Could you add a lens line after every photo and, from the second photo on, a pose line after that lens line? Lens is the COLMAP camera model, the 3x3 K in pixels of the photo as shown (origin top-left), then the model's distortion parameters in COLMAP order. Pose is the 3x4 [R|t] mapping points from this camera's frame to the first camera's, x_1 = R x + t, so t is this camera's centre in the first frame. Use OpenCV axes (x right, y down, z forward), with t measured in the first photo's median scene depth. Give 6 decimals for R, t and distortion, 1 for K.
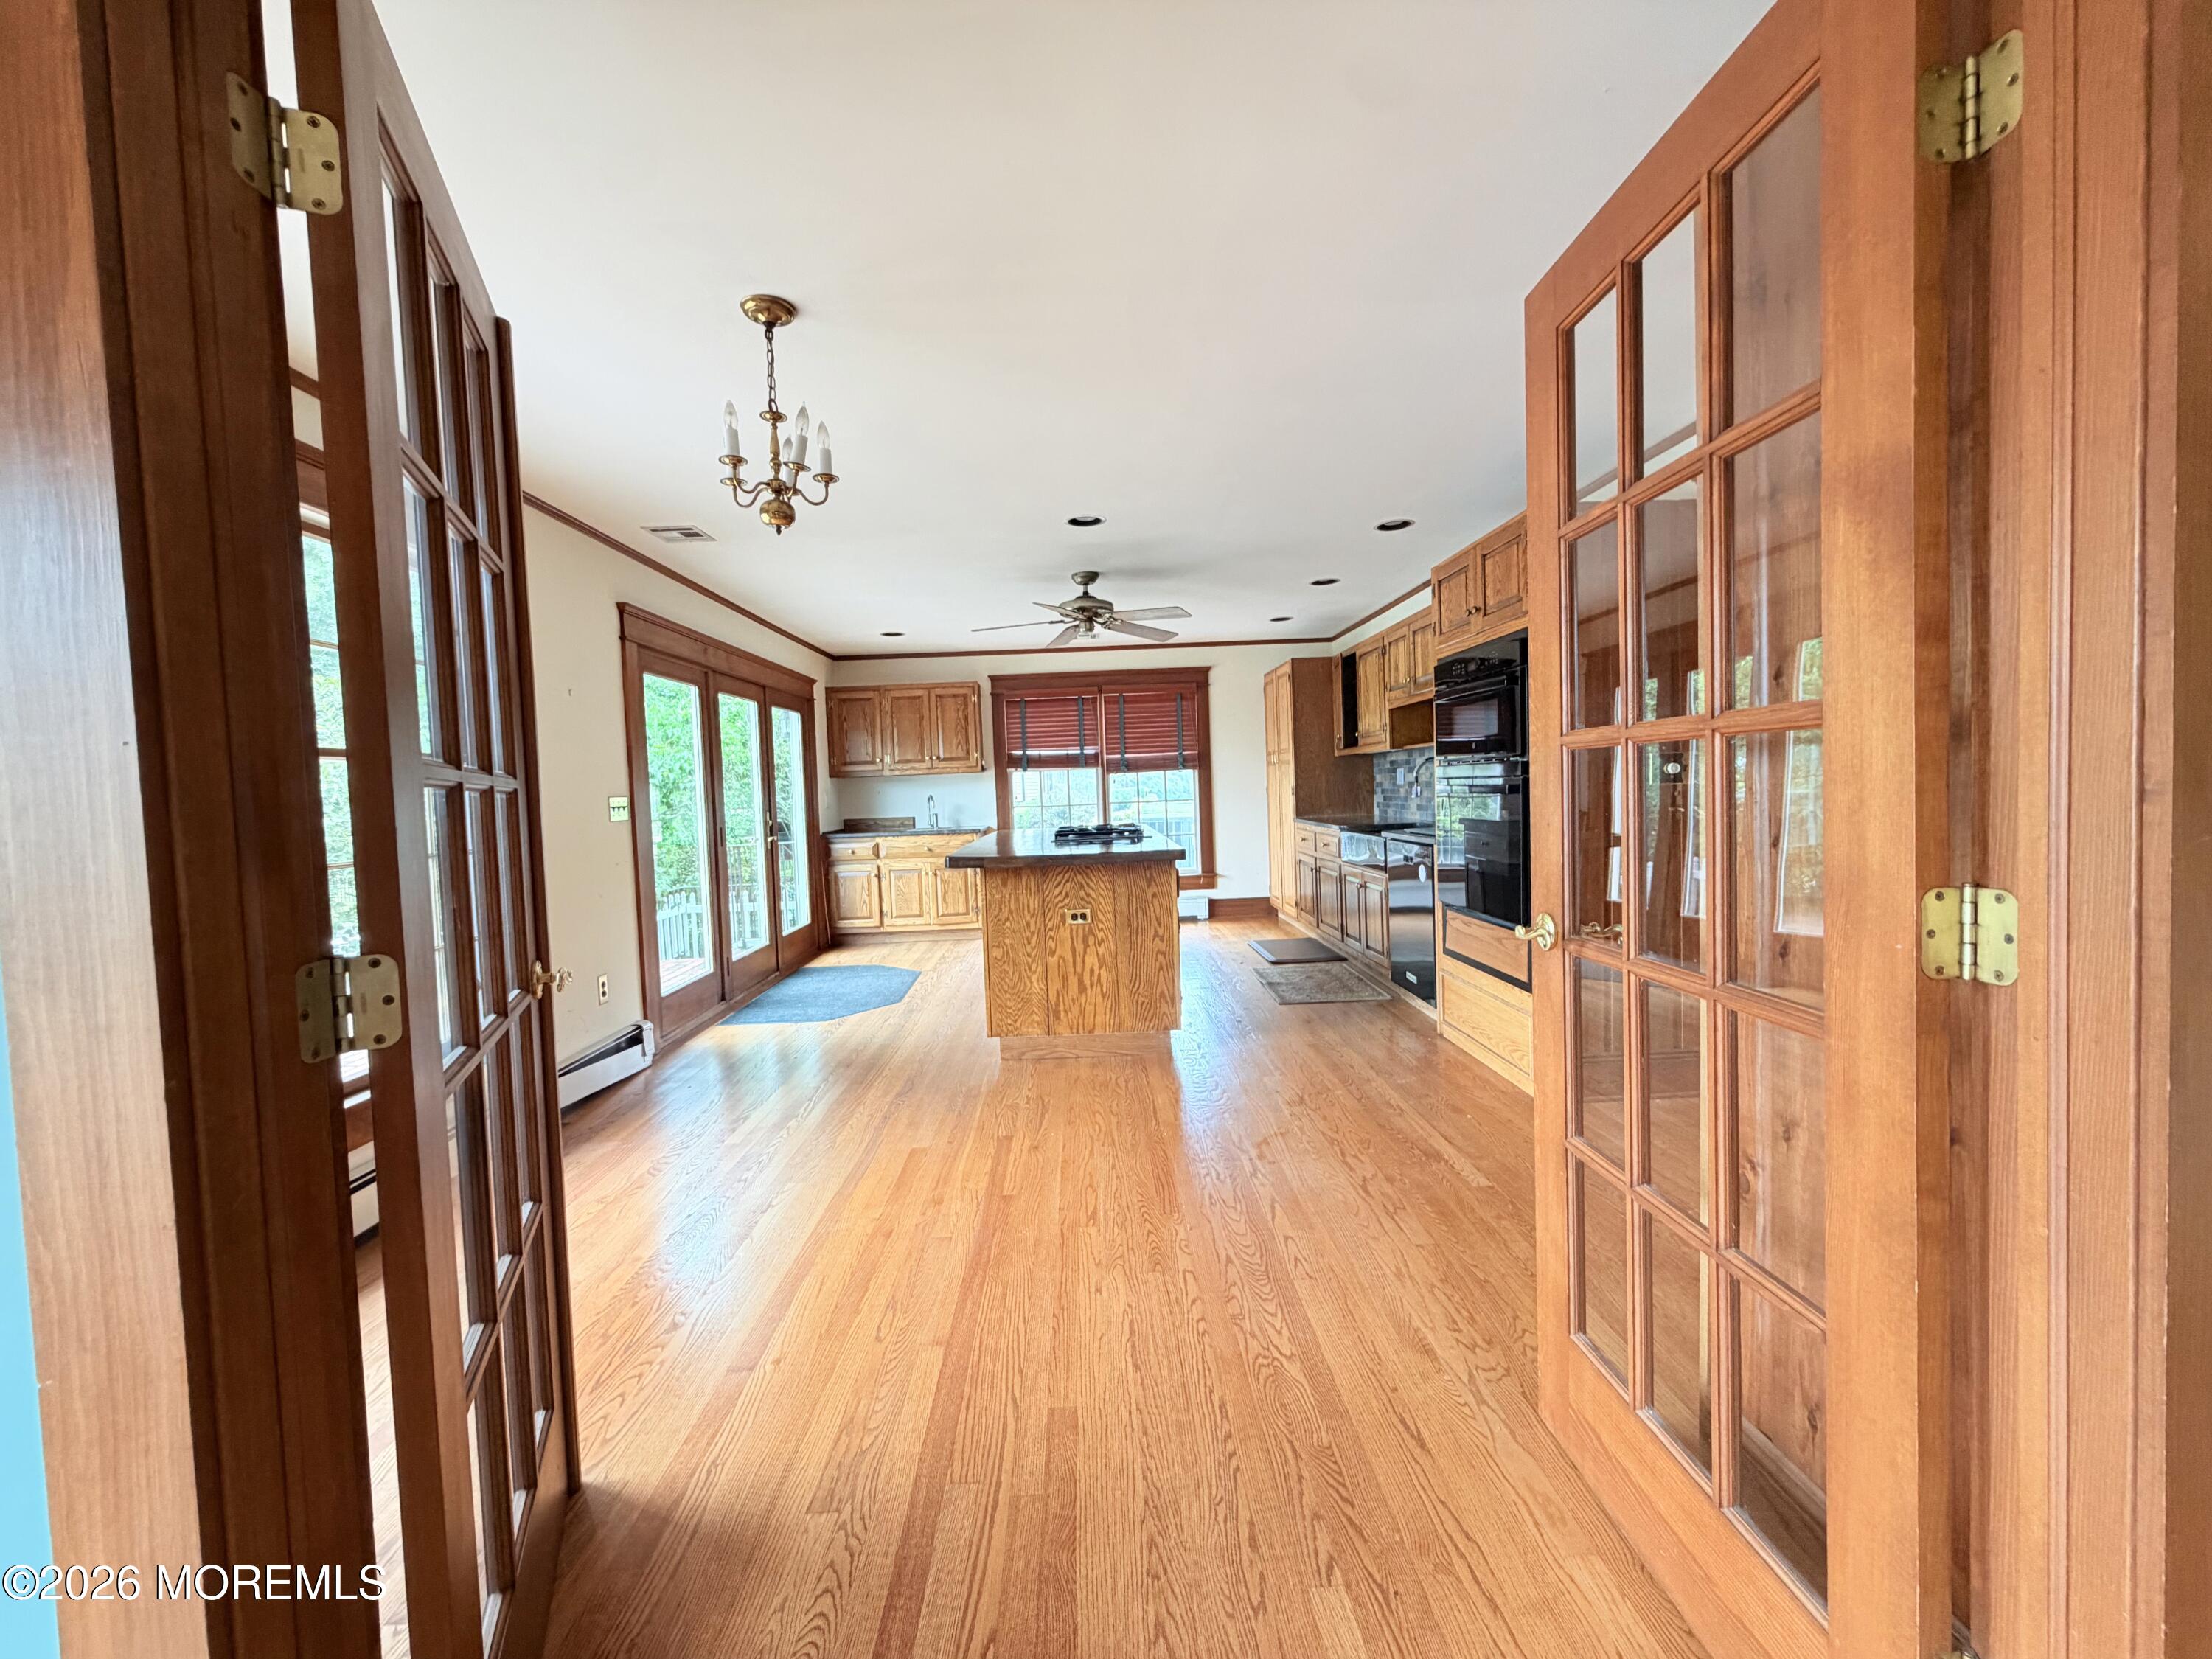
lens RADIAL K [[887.8, 0, 1098.7], [0, 887.8, 821.7], [0, 0, 1]] dist [0.001197, 0.000274]
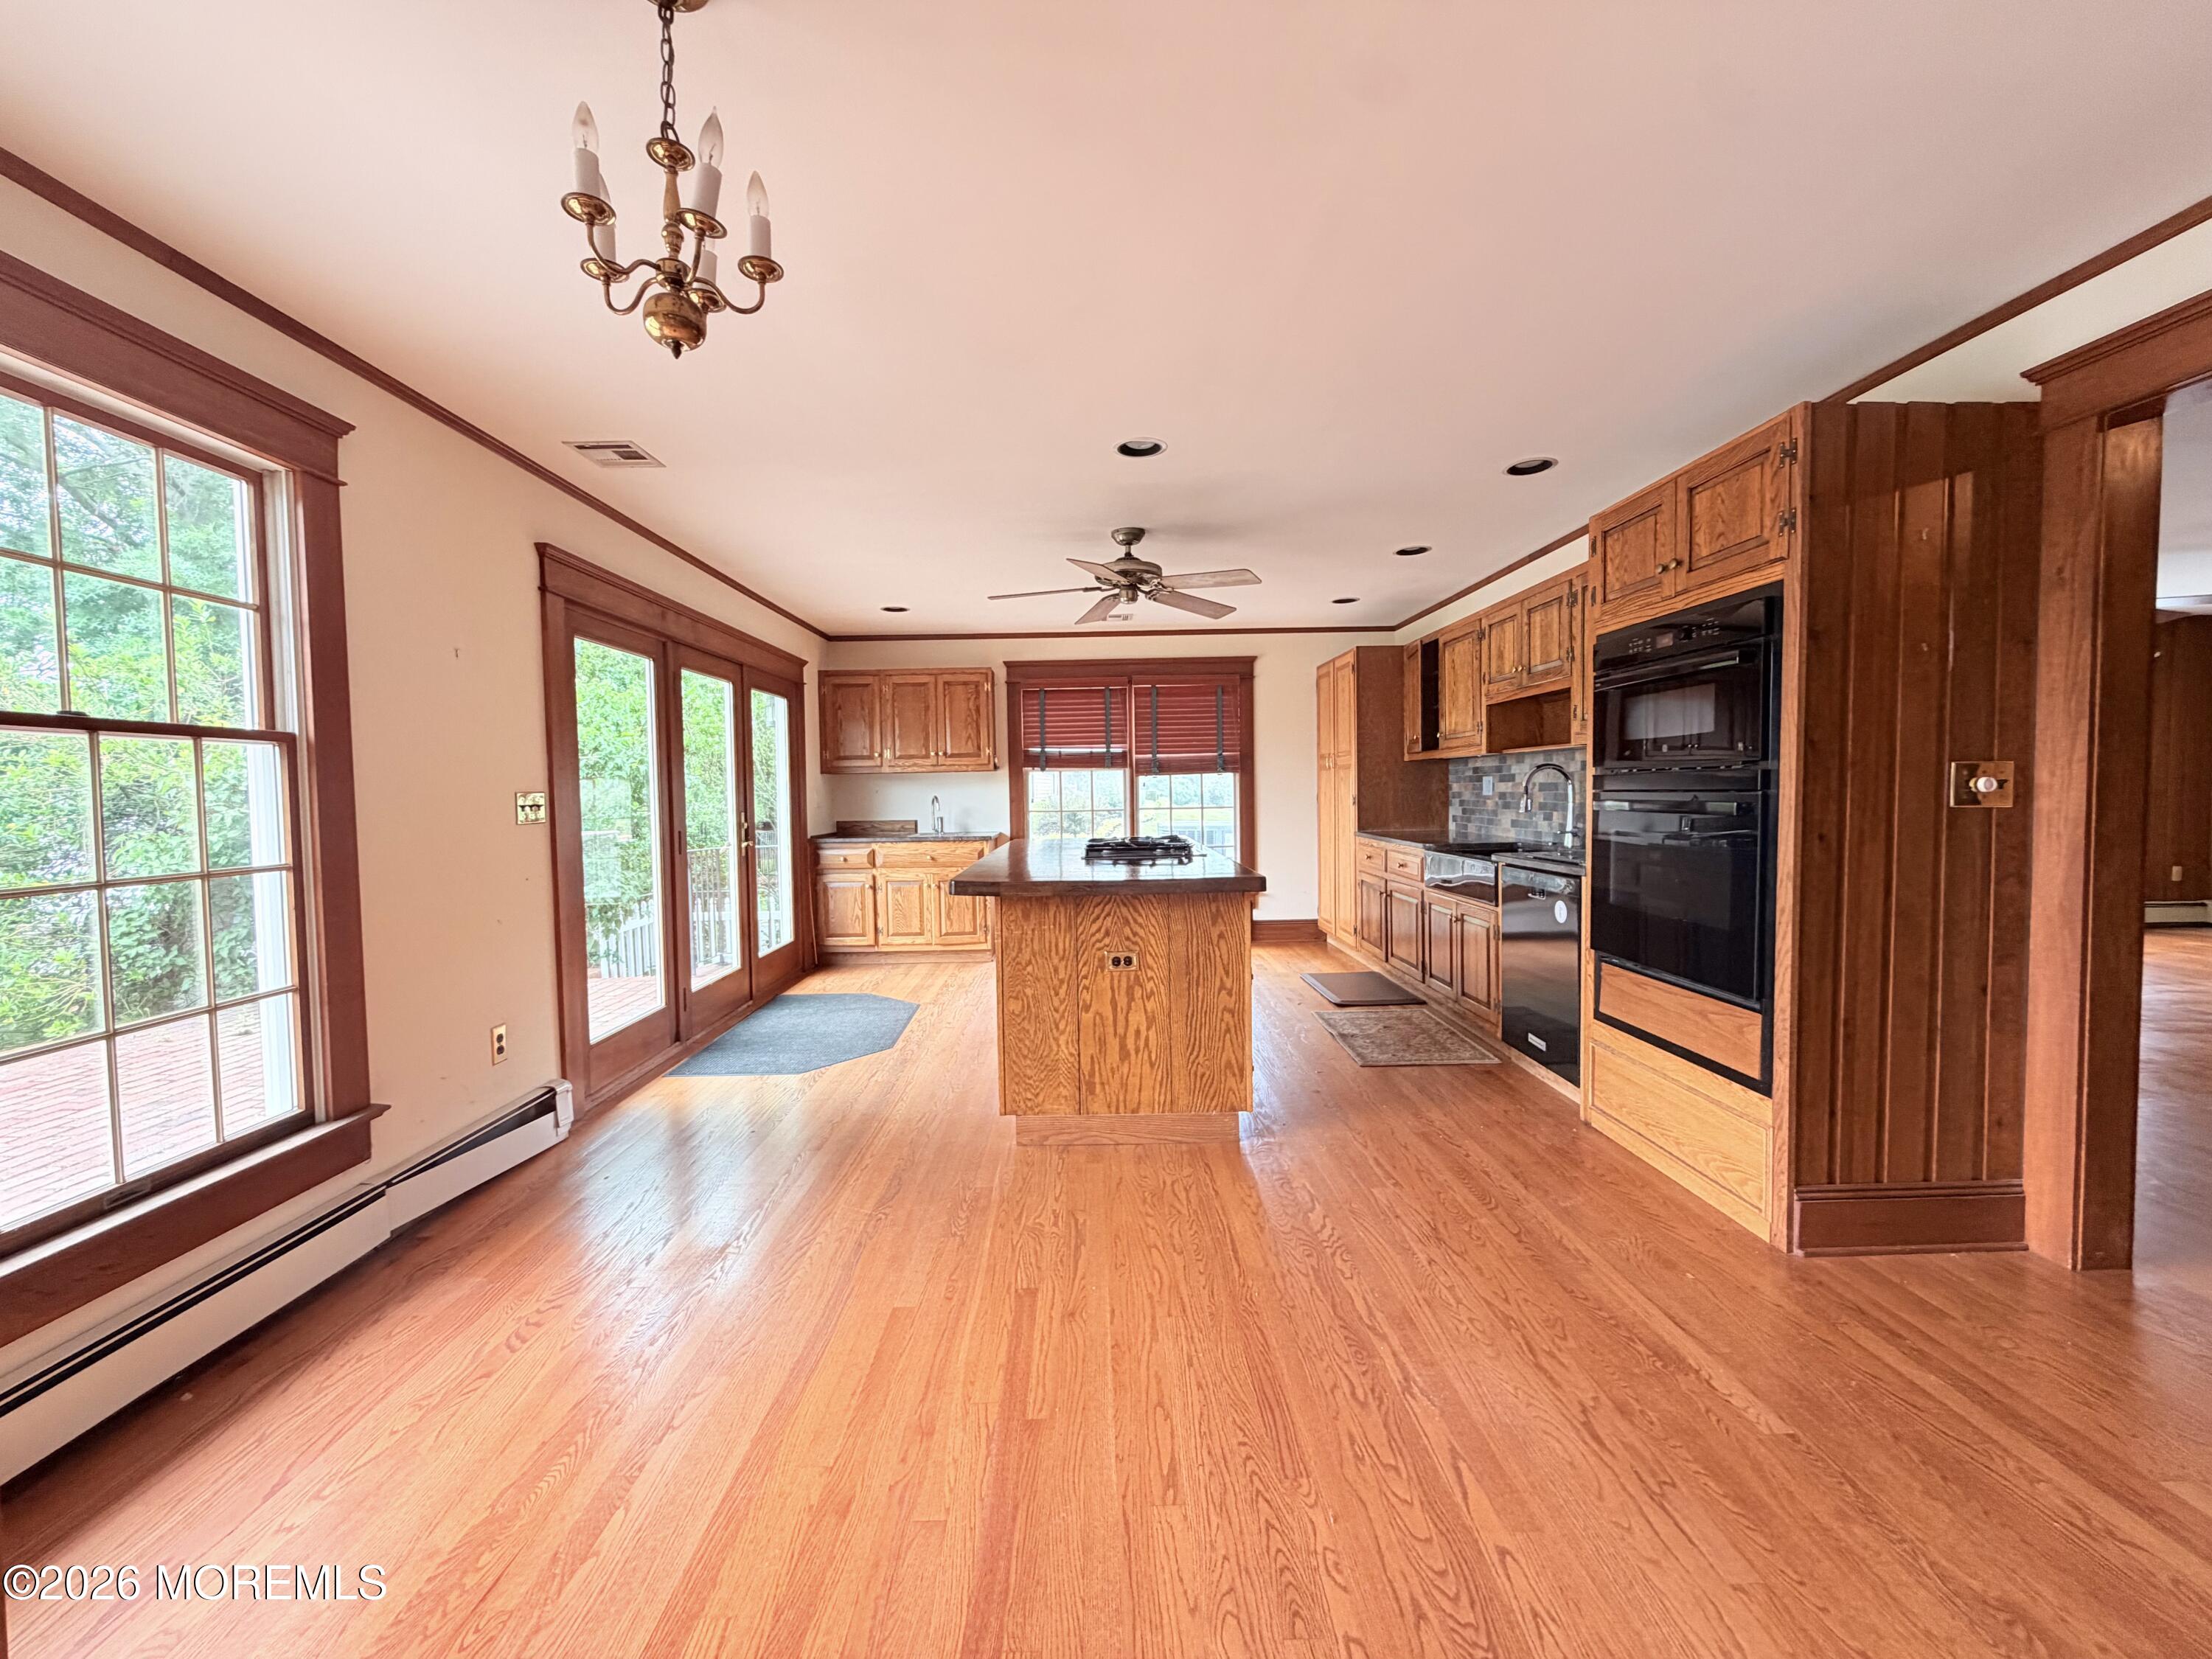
lens RADIAL K [[887.8, 0, 1098.7], [0, 887.8, 821.7], [0, 0, 1]] dist [0.001197, 0.000274]
pose [[0.999756, 0.020836, -0.007291, -0.036490], [-0.020850, 0.999781, -0.001897, -0.010811], [0.007249, 0.002048, 0.999972, 0.213858]]
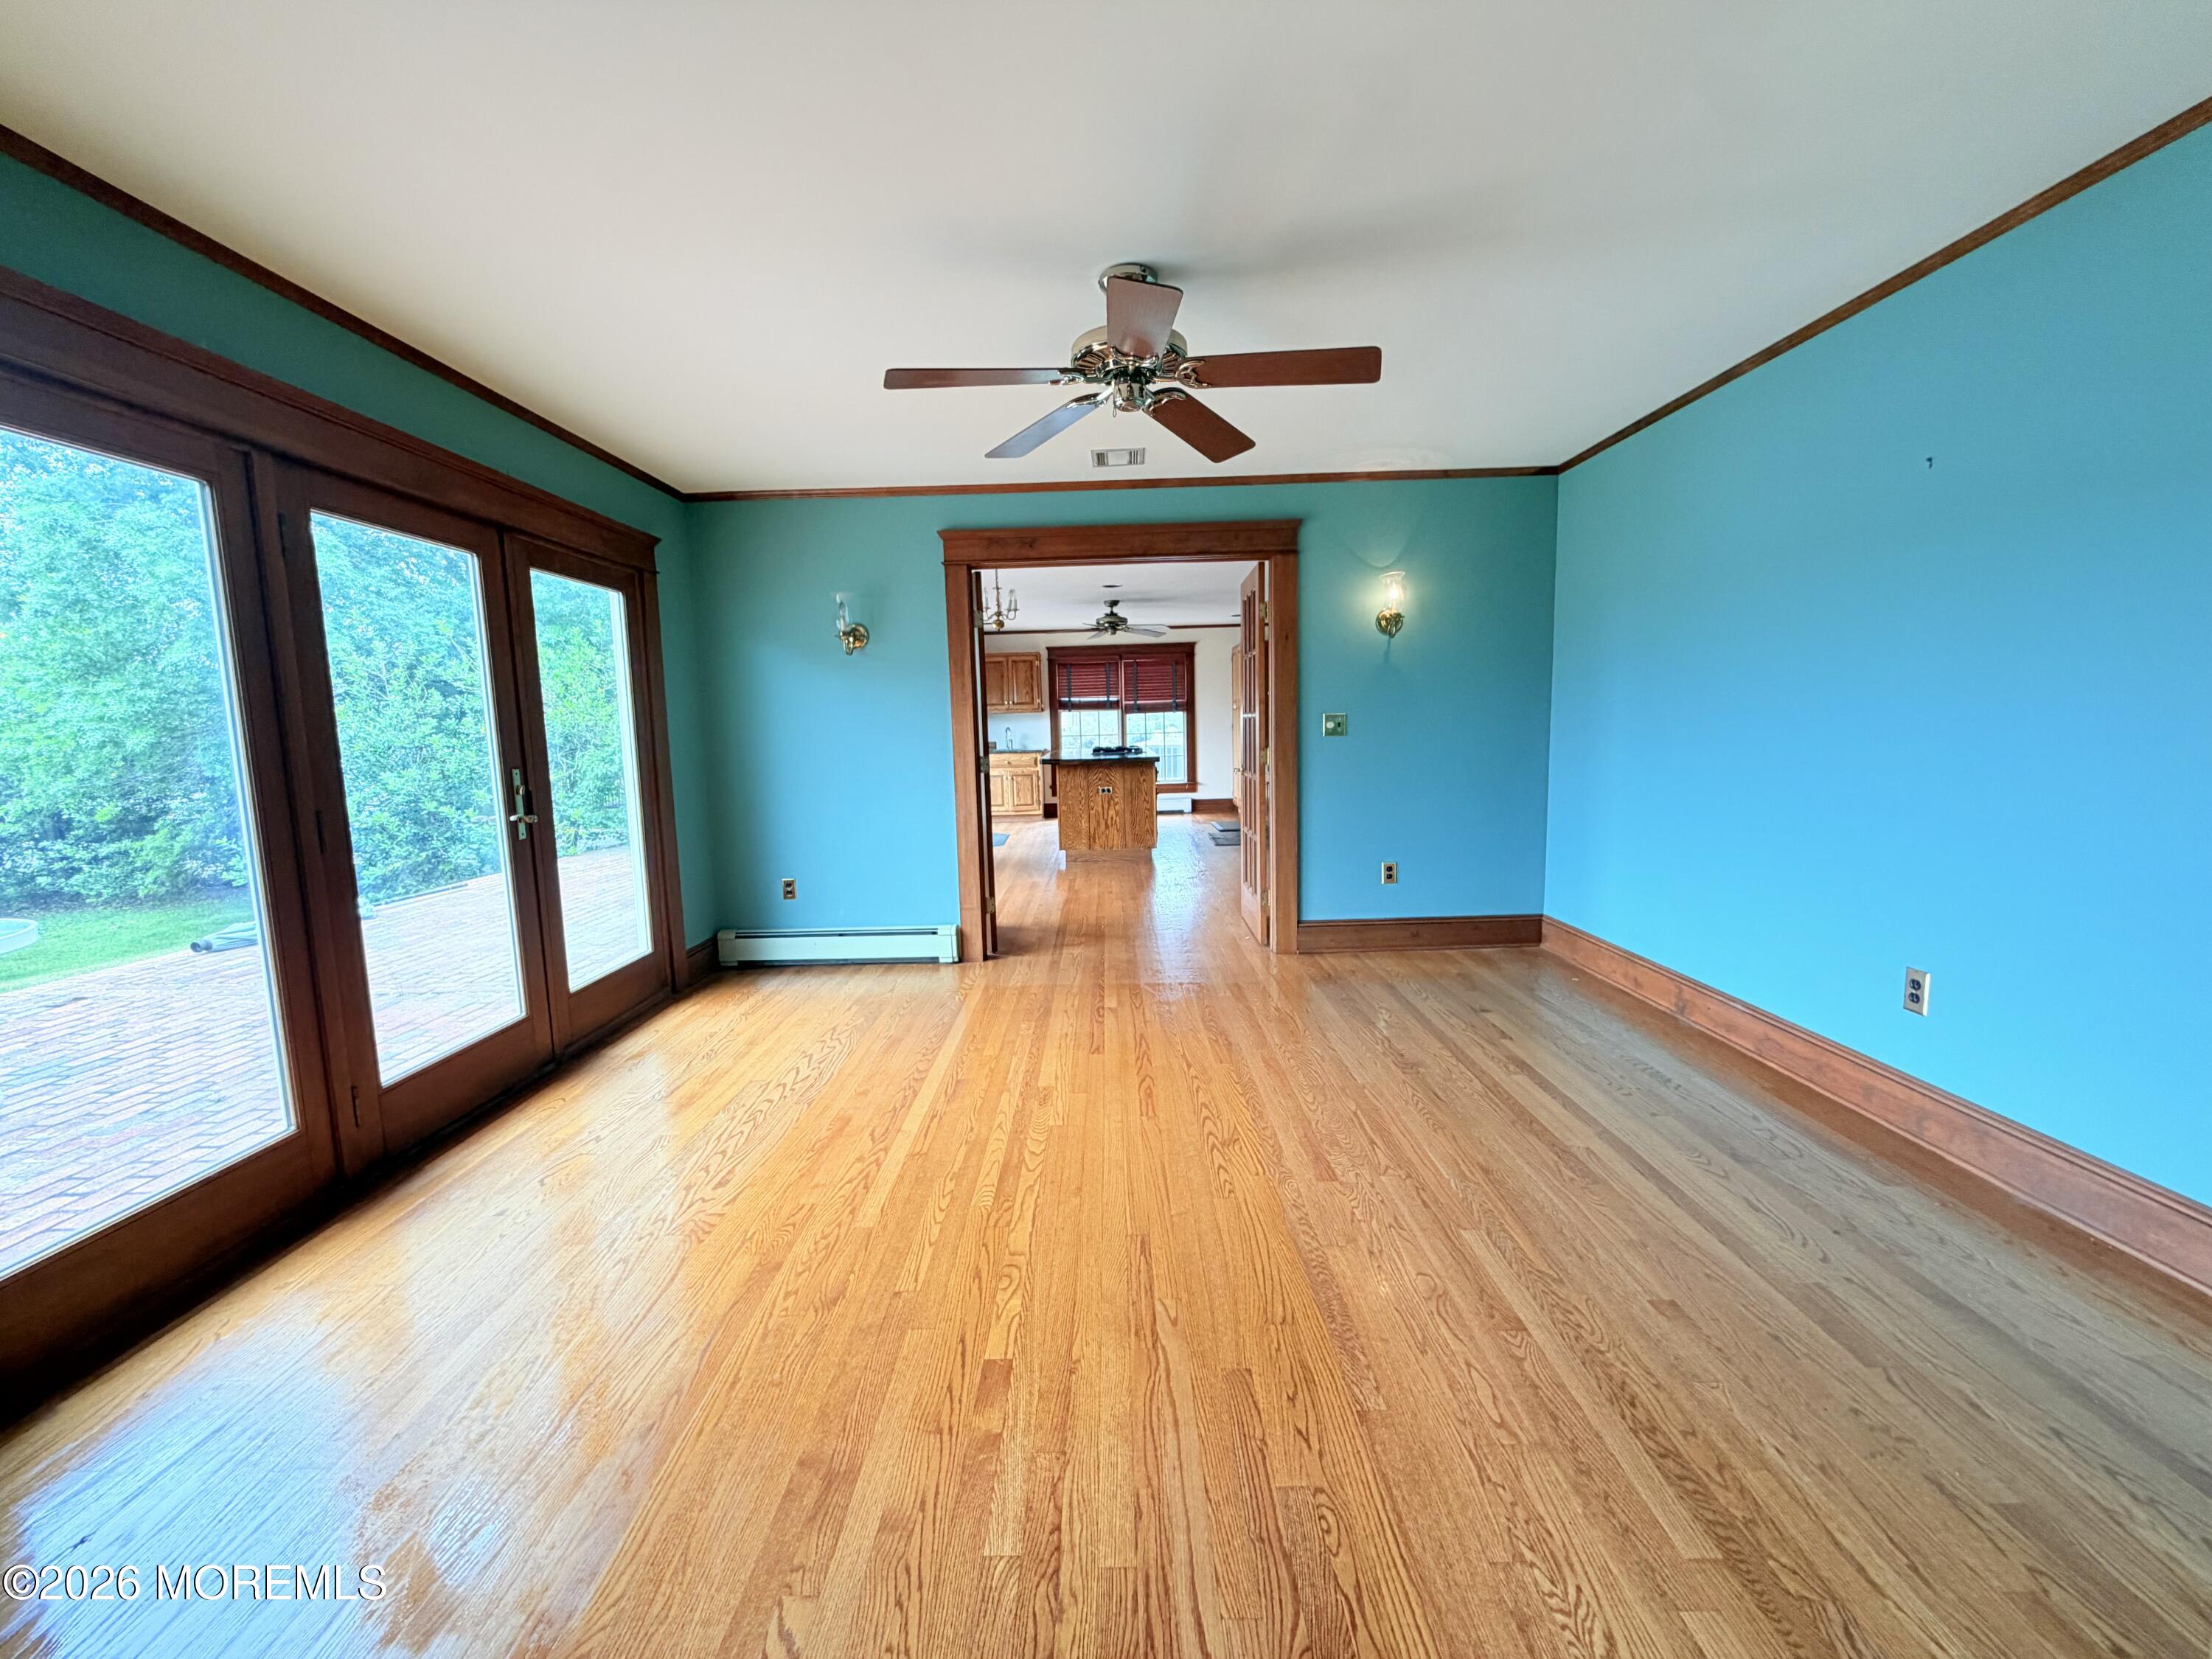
lens RADIAL K [[887.8, 0, 1098.7], [0, 887.8, 821.7], [0, 0, 1]] dist [0.001197, 0.000274]
pose [[0.999548, 0.014212, -0.026484, 0.013838], [-0.012172, 0.997061, 0.075636, 0.024866], [0.027481, -0.075279, 0.996784, -0.901054]]
